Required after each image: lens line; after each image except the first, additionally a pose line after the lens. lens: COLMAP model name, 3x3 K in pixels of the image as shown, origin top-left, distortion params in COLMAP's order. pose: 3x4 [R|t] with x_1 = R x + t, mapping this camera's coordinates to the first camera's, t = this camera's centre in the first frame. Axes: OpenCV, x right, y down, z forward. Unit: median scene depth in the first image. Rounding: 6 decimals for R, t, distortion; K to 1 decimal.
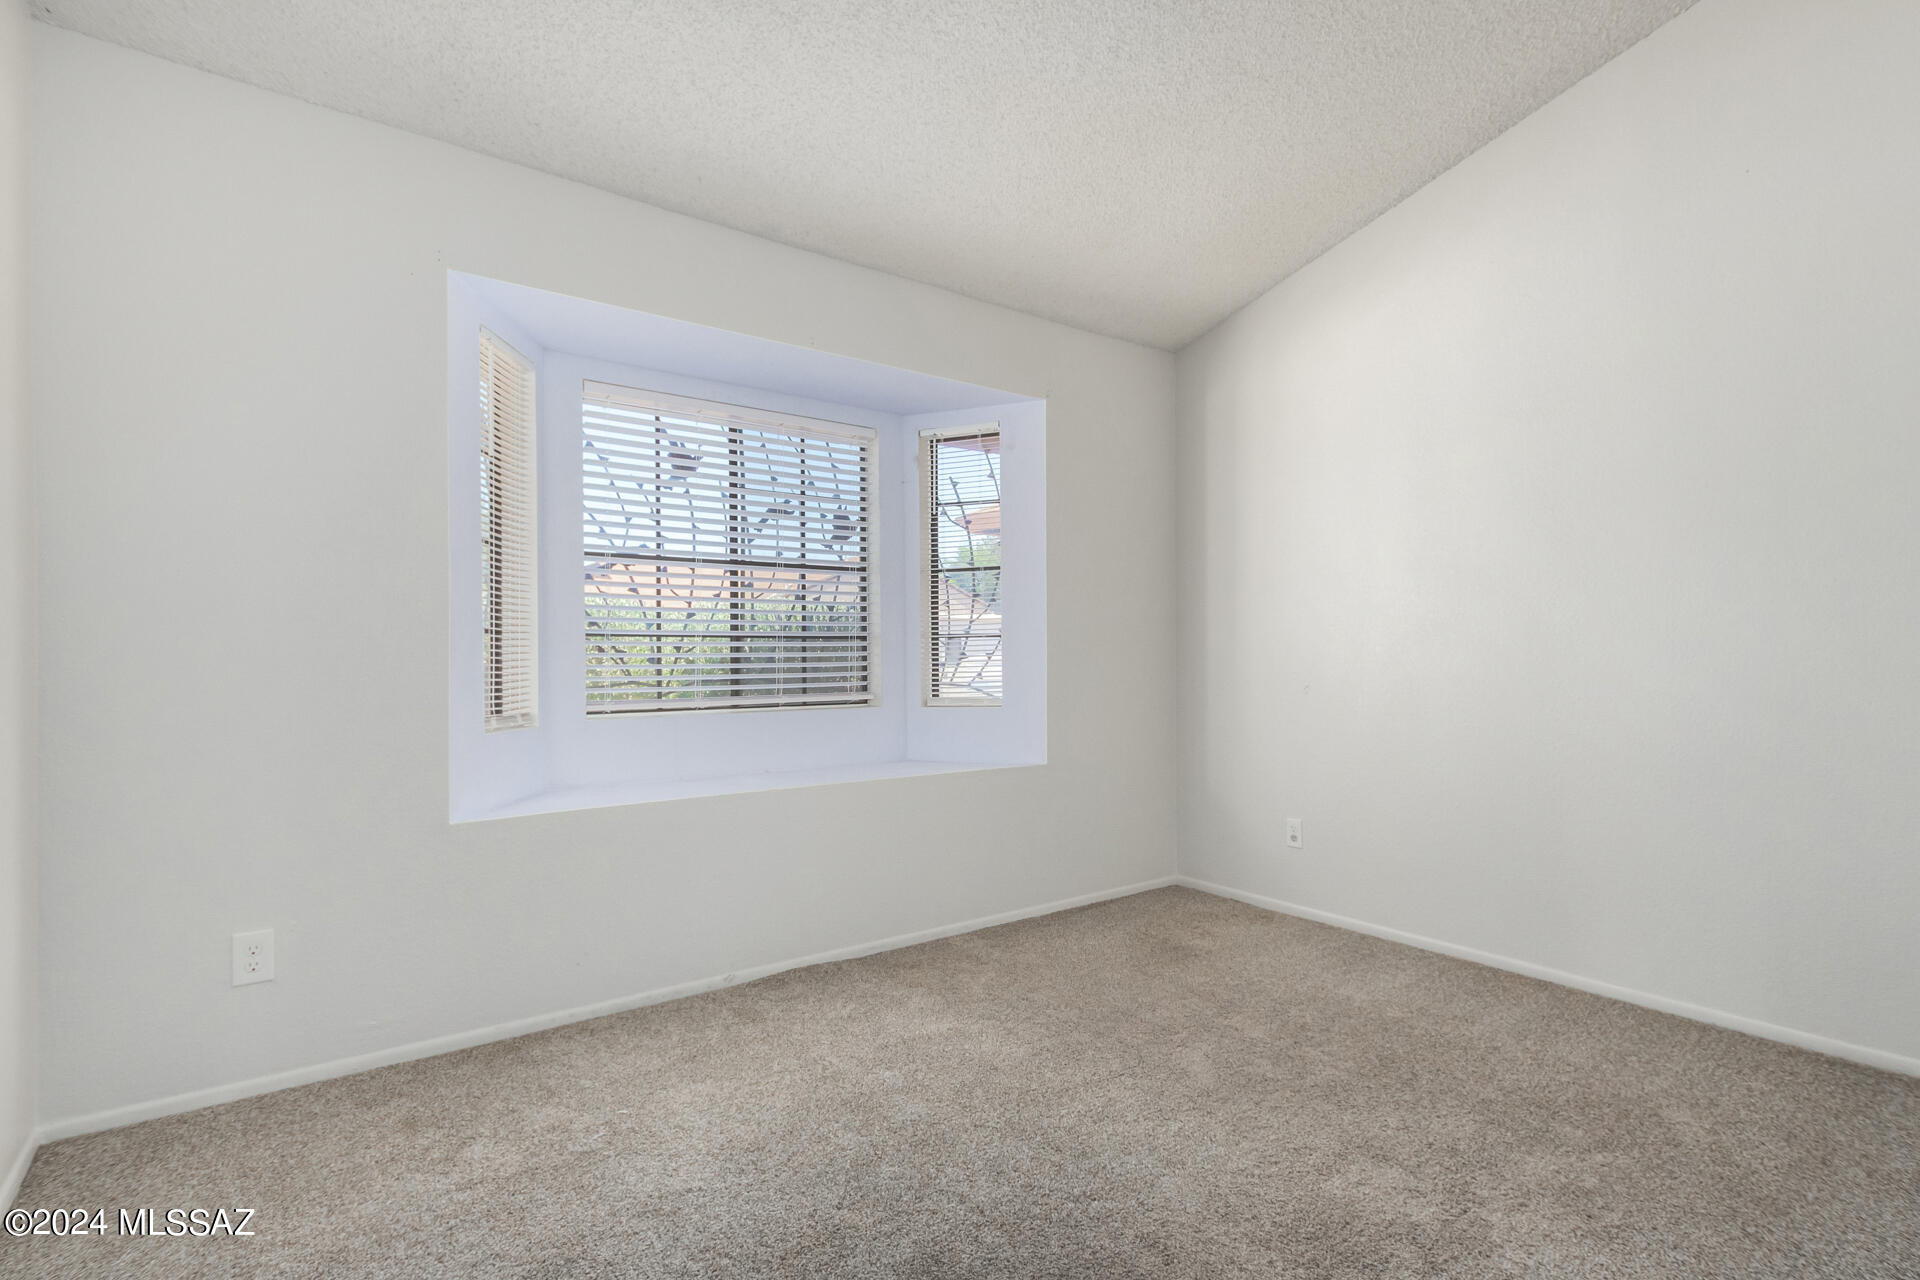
lens RADIAL K [[906.1, 0, 970.3], [0, 906.1, 652.5], [0, 0, 1]] dist [0.008115, -0.001836]
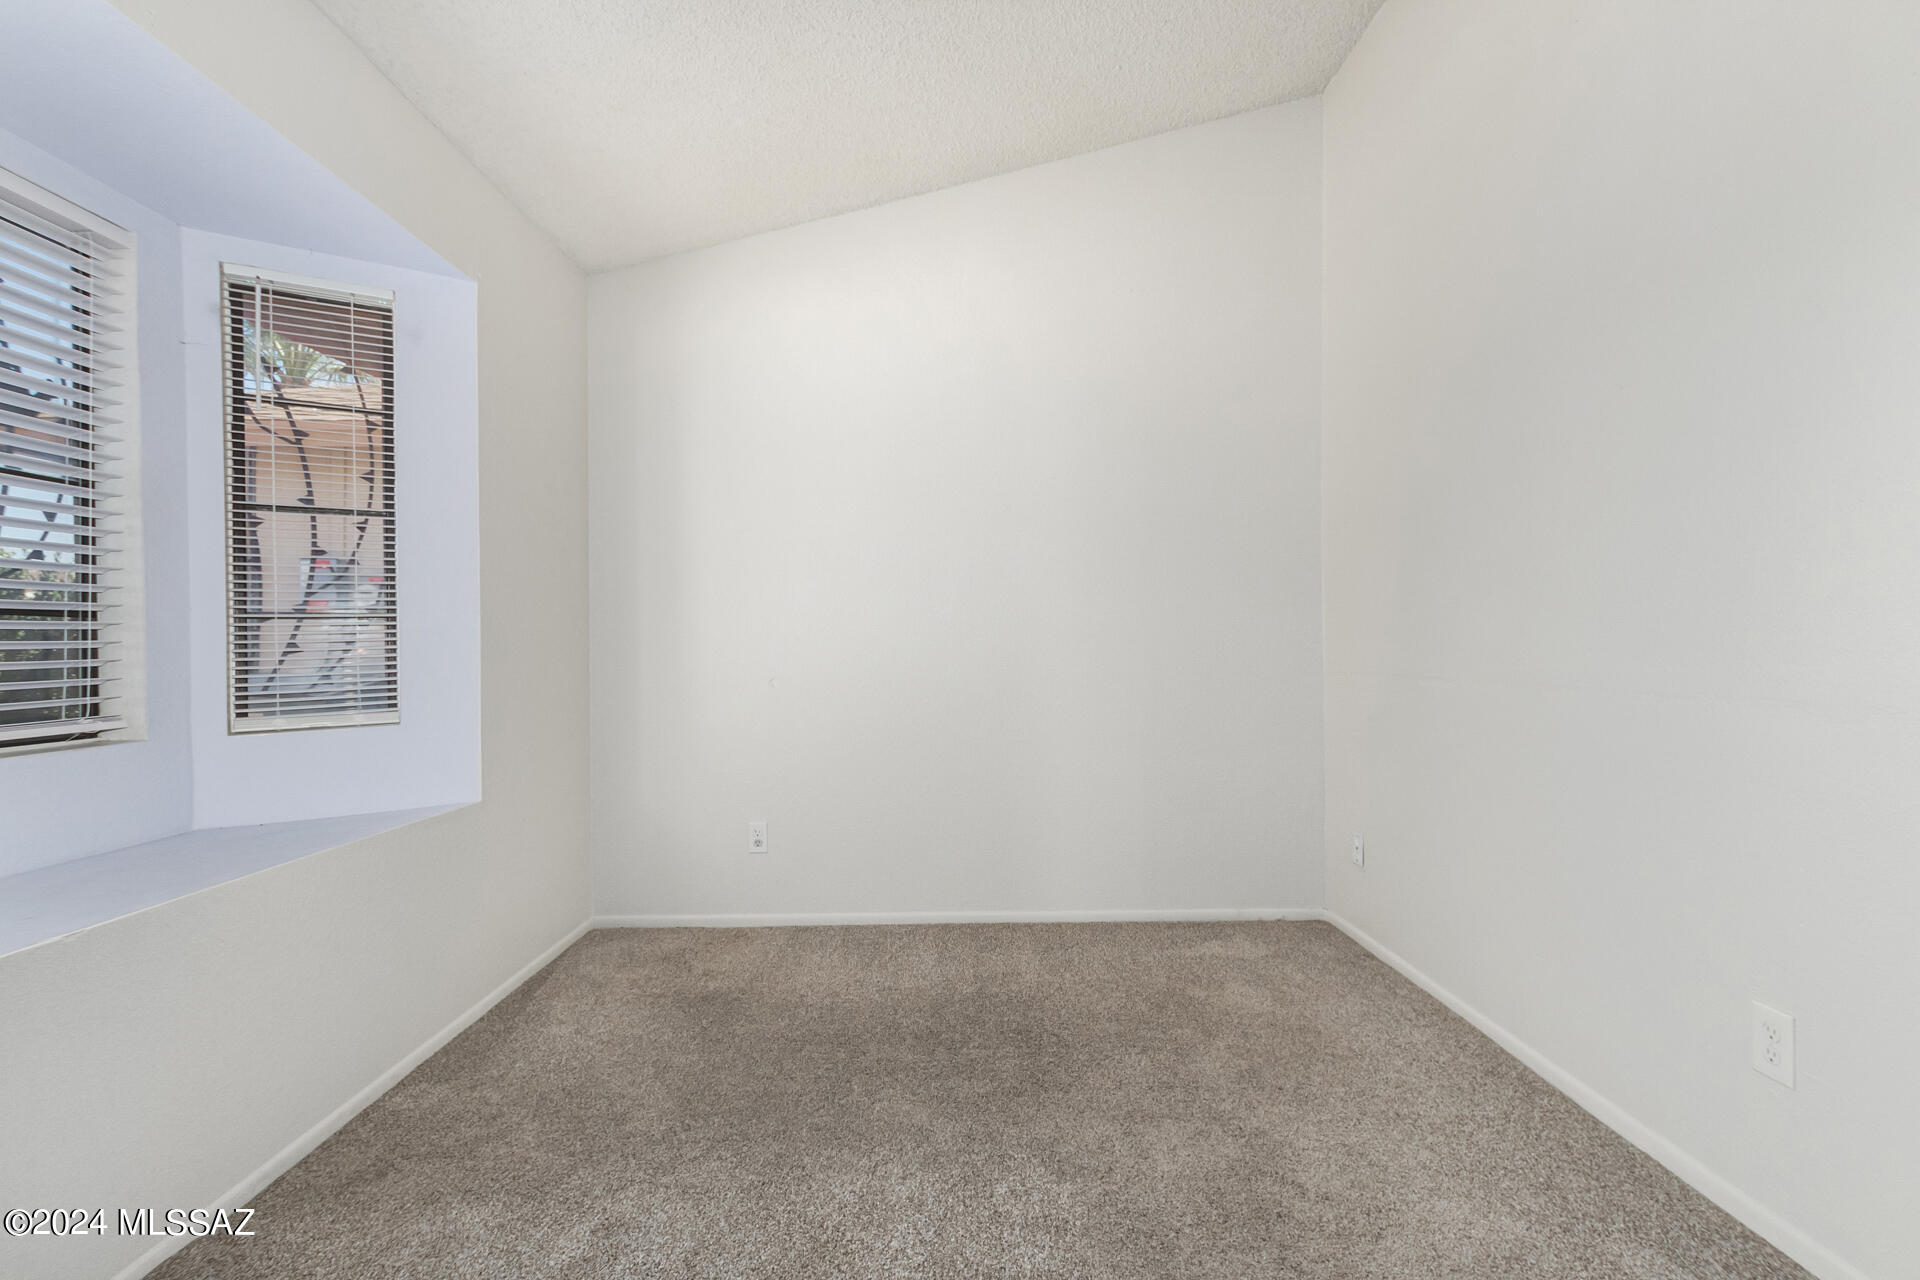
lens RADIAL K [[913.3, 0, 962.6], [0, 913.3, 637.6], [0, 0, 1]] dist [0.001434, -0.000185]
pose [[0.569011, 0.004521, 0.822318, -0.289235], [-0.002041, 0.999990, -0.004085, -0.001870], [-0.822328, 0.000646, 0.569014, 0.293566]]
